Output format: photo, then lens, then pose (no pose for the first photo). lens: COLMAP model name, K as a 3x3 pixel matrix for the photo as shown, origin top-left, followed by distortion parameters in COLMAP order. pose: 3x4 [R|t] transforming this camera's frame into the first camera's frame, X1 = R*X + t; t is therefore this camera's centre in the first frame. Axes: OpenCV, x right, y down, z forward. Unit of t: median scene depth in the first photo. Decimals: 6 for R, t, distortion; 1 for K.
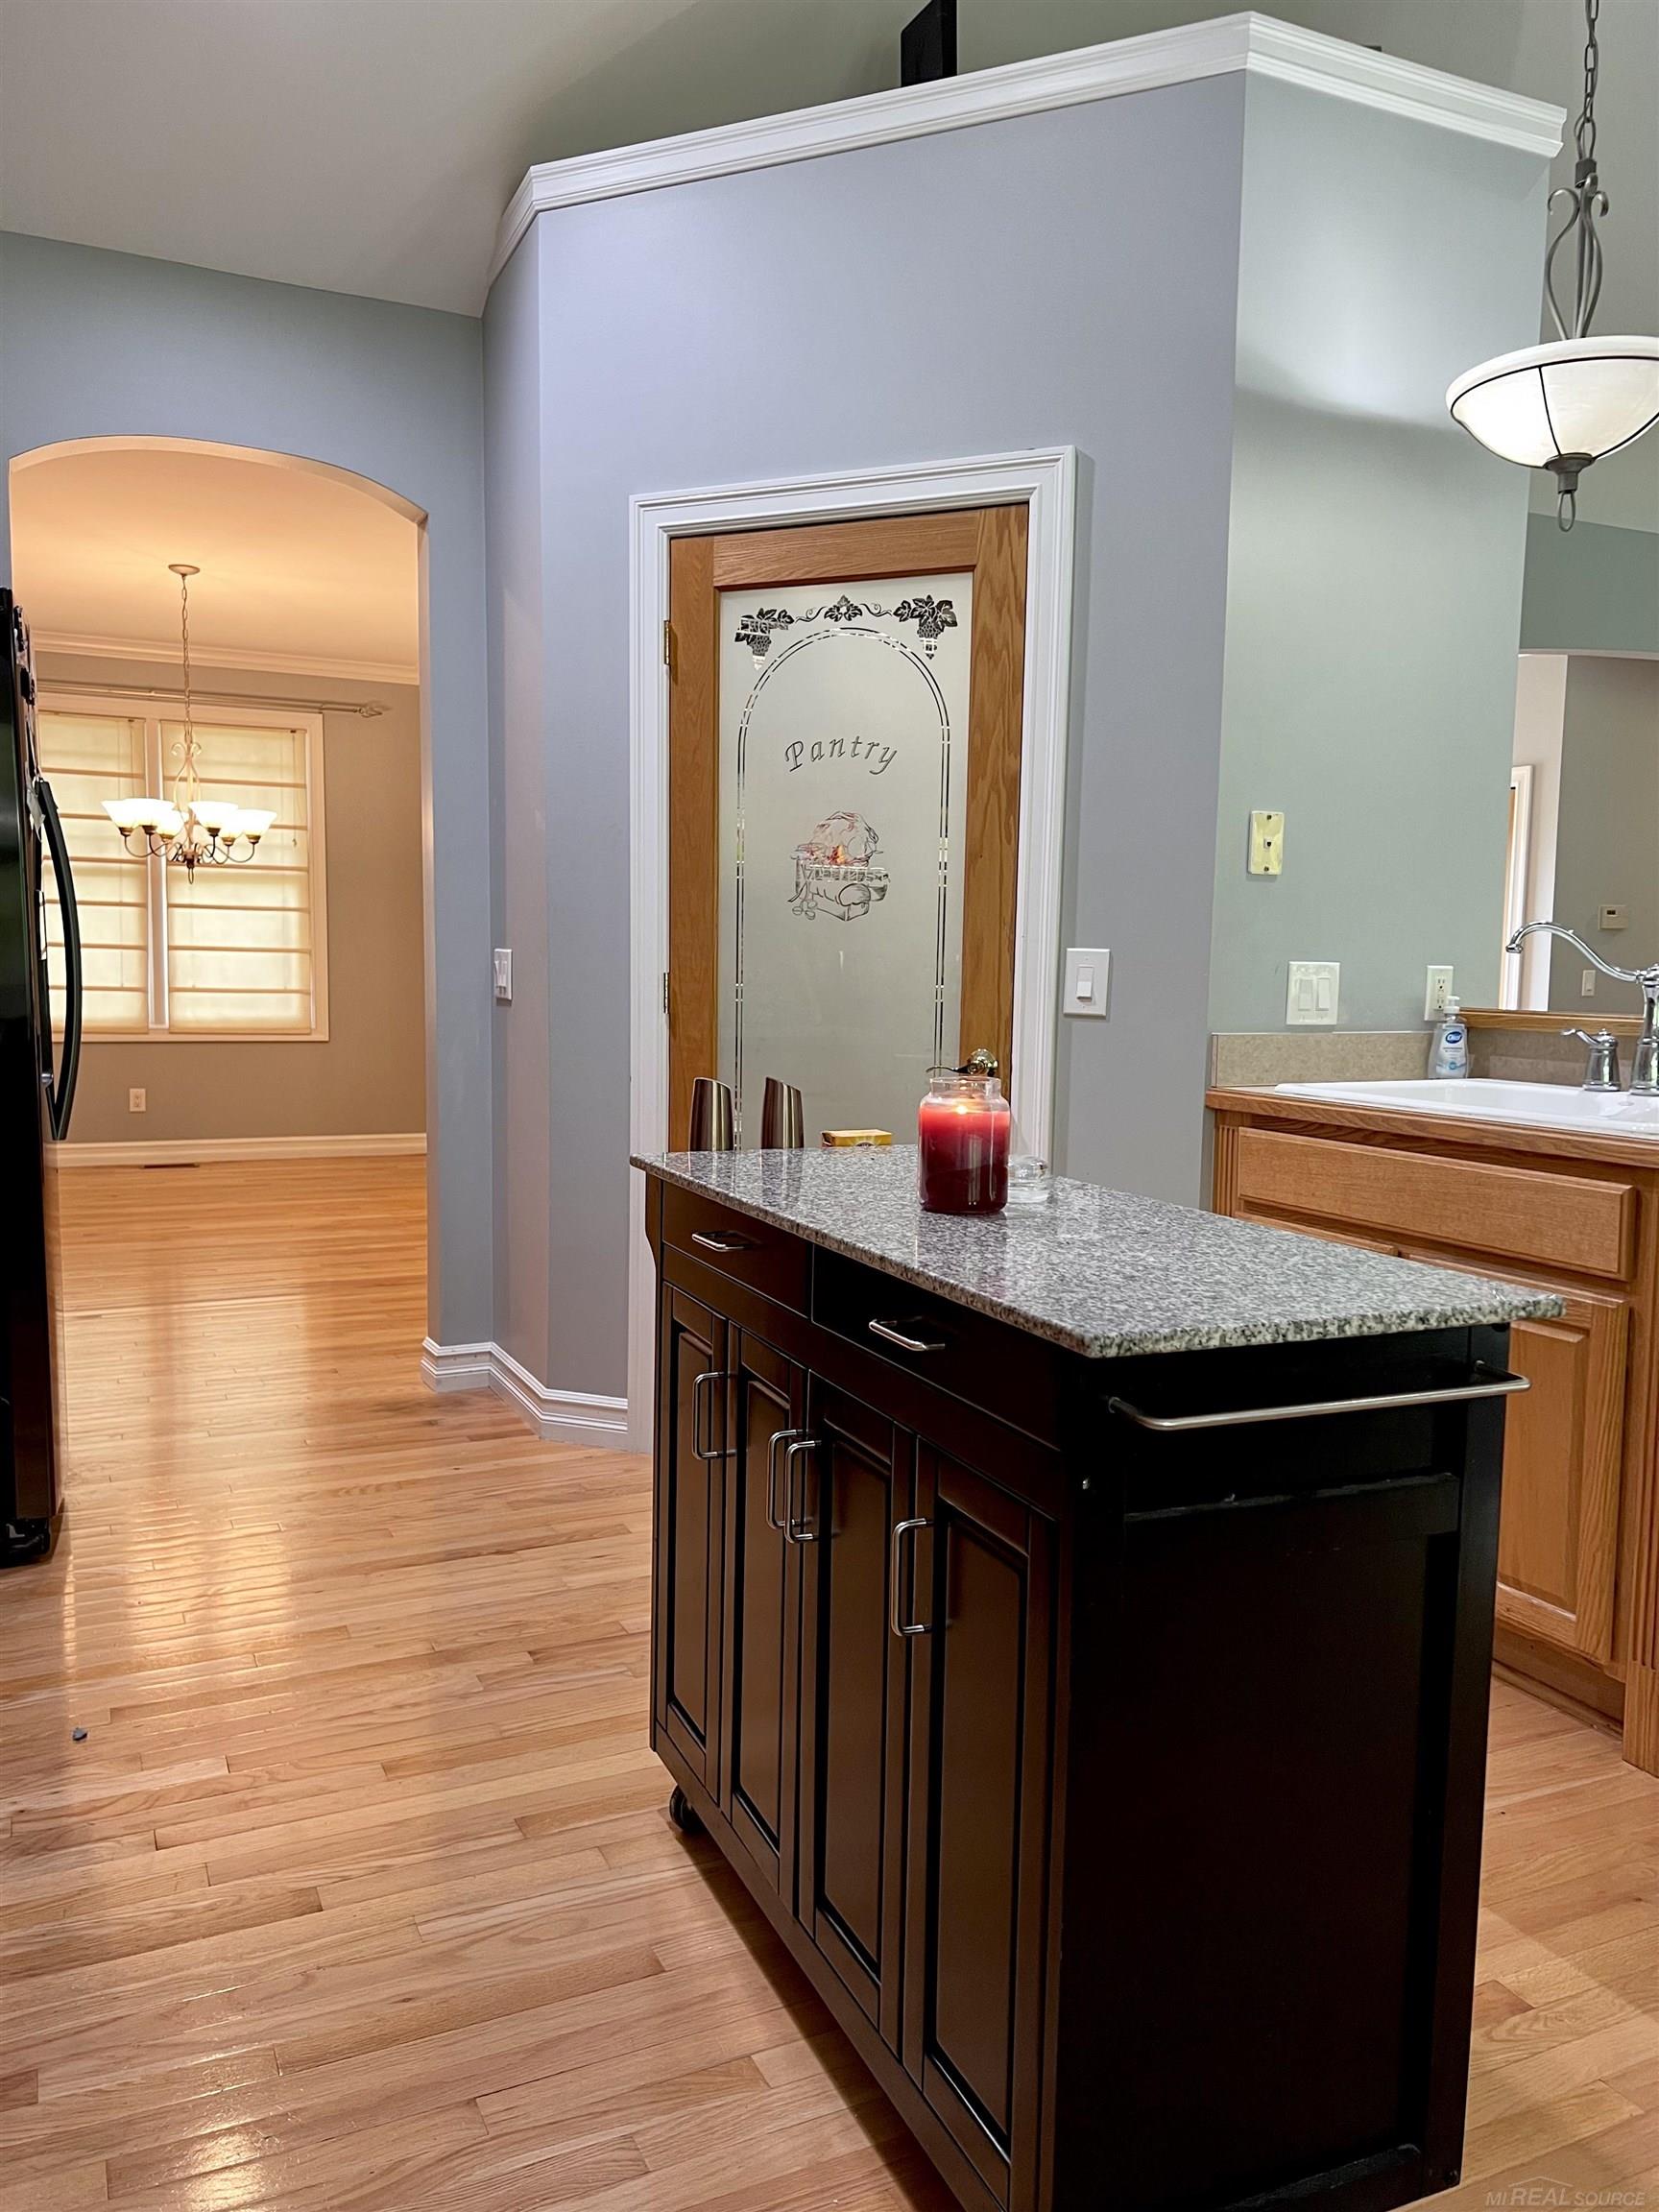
lens RADIAL K [[1651.1, 0, 850.1], [0, 1651.1, 1128.0], [0, 0, 1]] dist [0.040598, -0.021401]
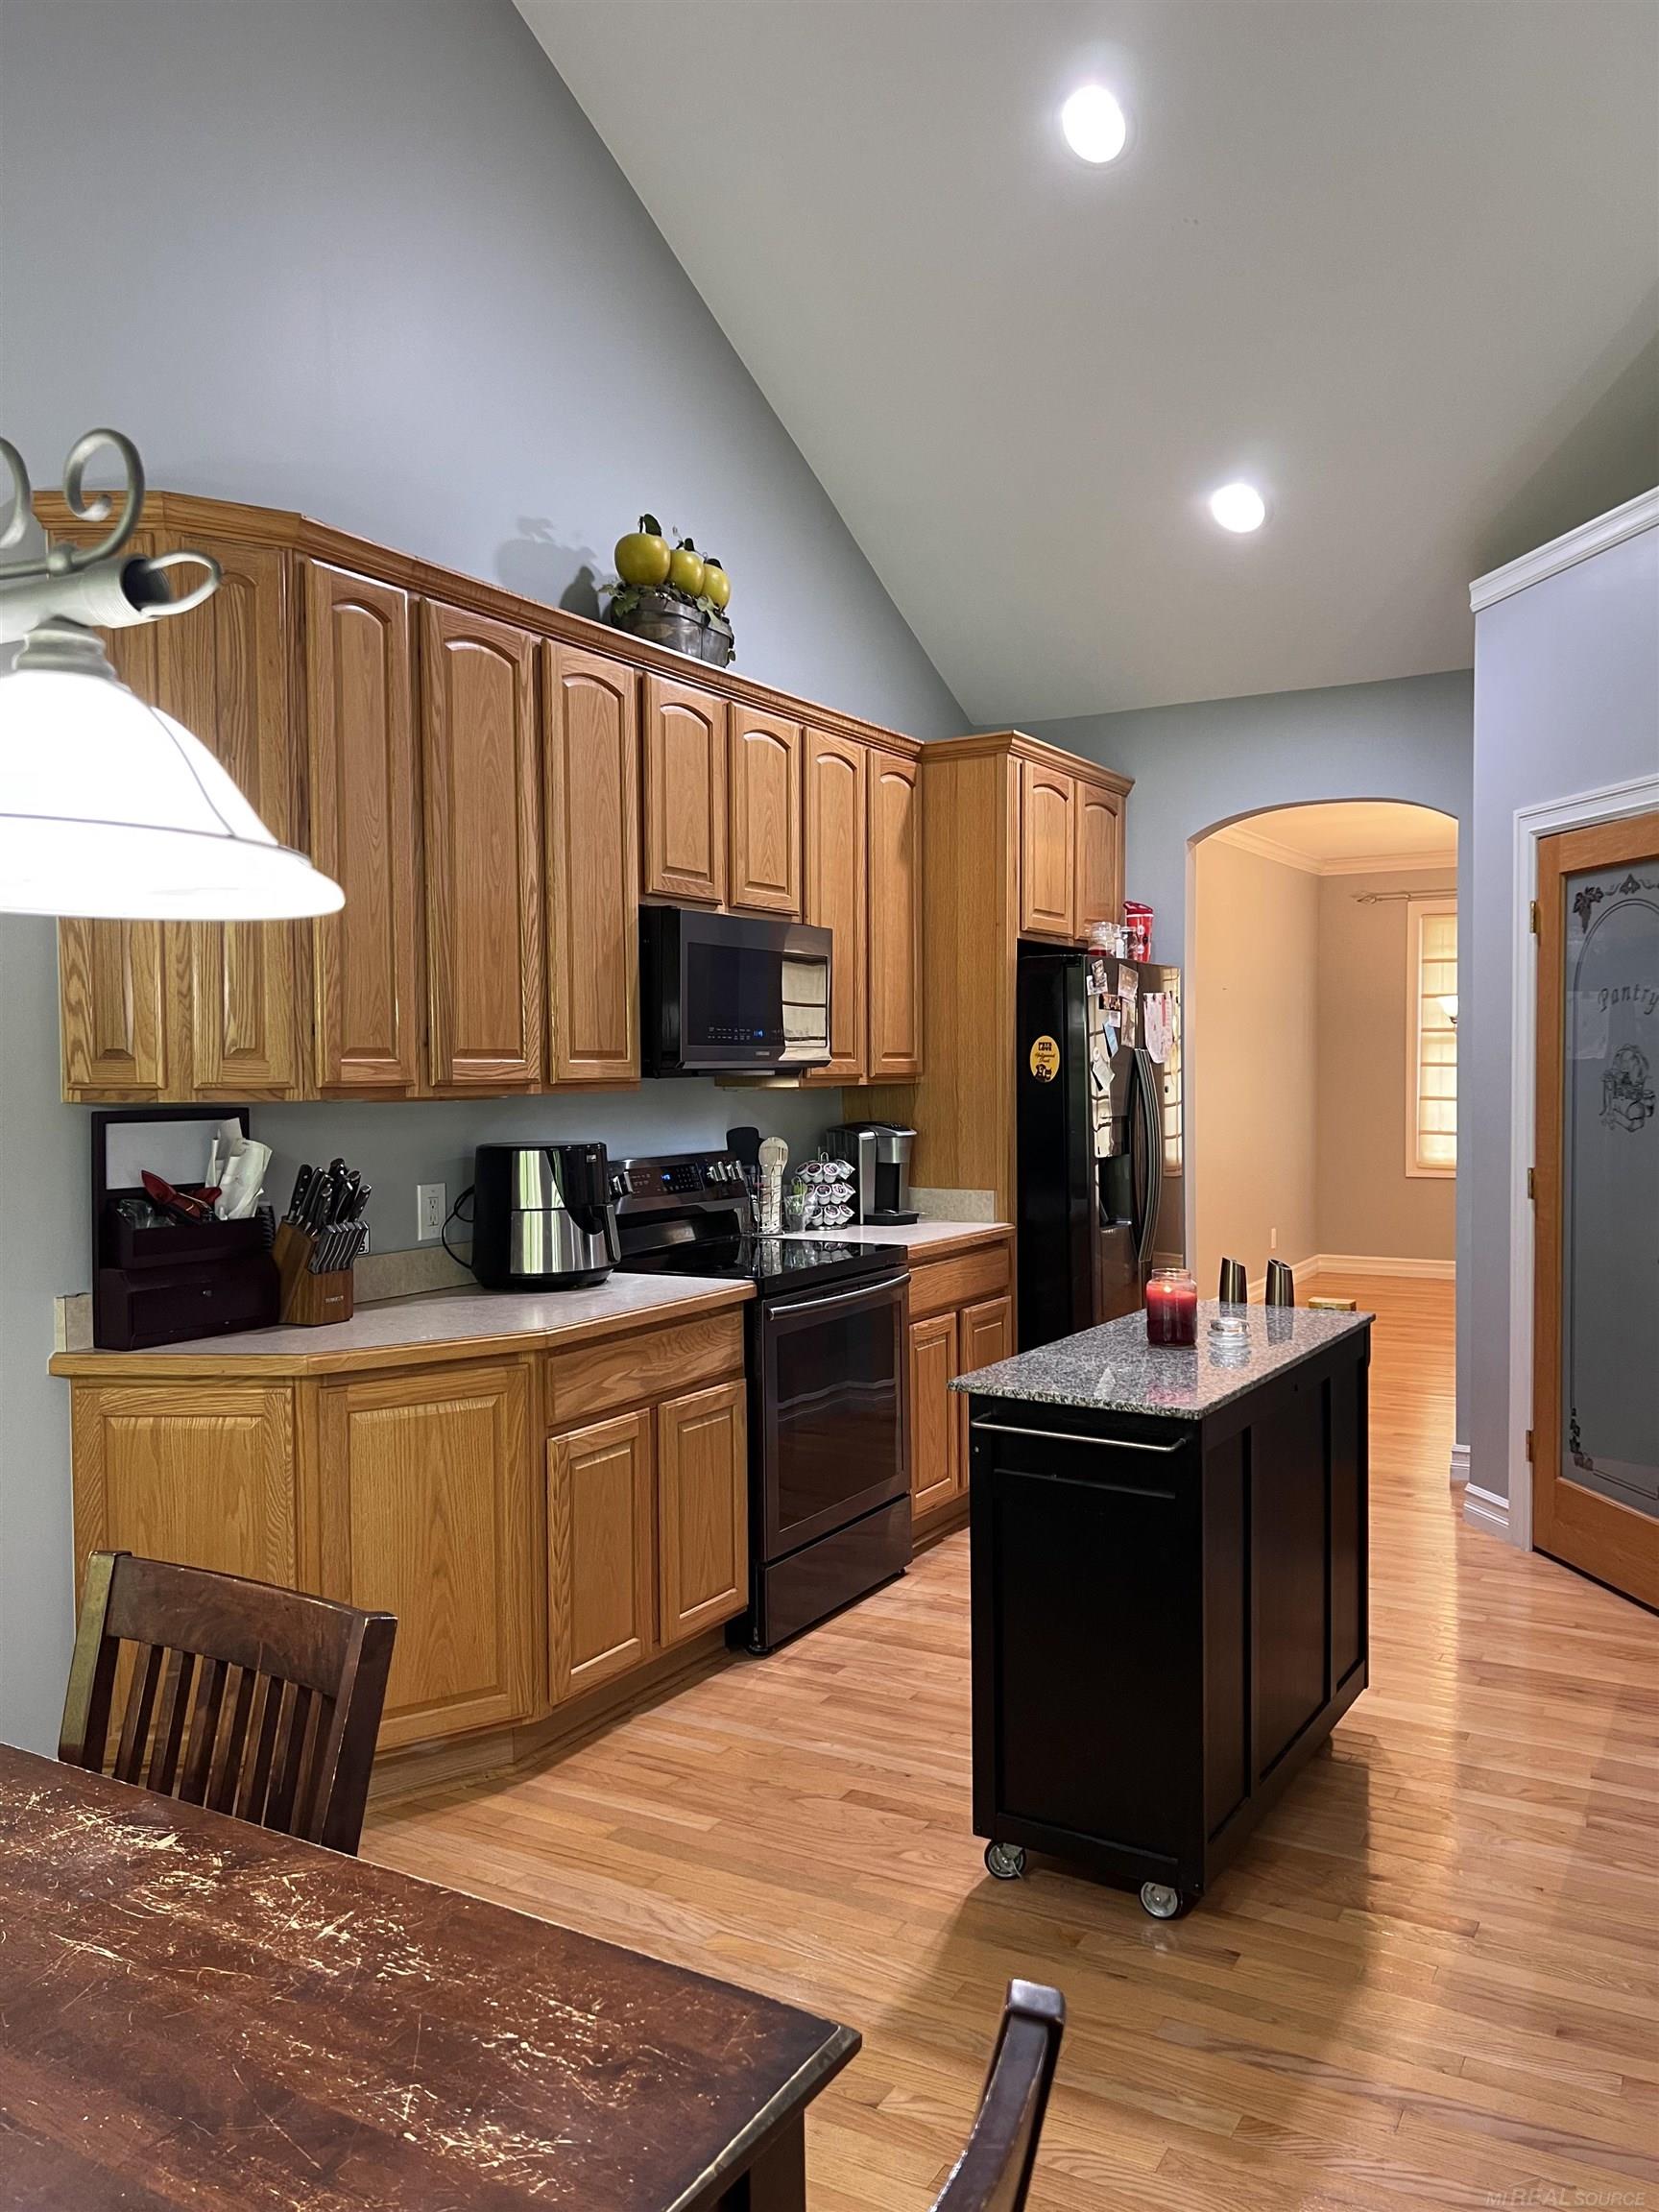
lens RADIAL K [[1651.1, 0, 840.4], [0, 1651.1, 1108.6], [0, 0, 1]] dist [0.040598, -0.021401]
pose [[0.561338, -0.010846, -0.827515, 0.699053], [-0.053699, 0.997330, -0.049498, -0.050713], [0.825842, 0.072222, 0.559257, -0.181172]]
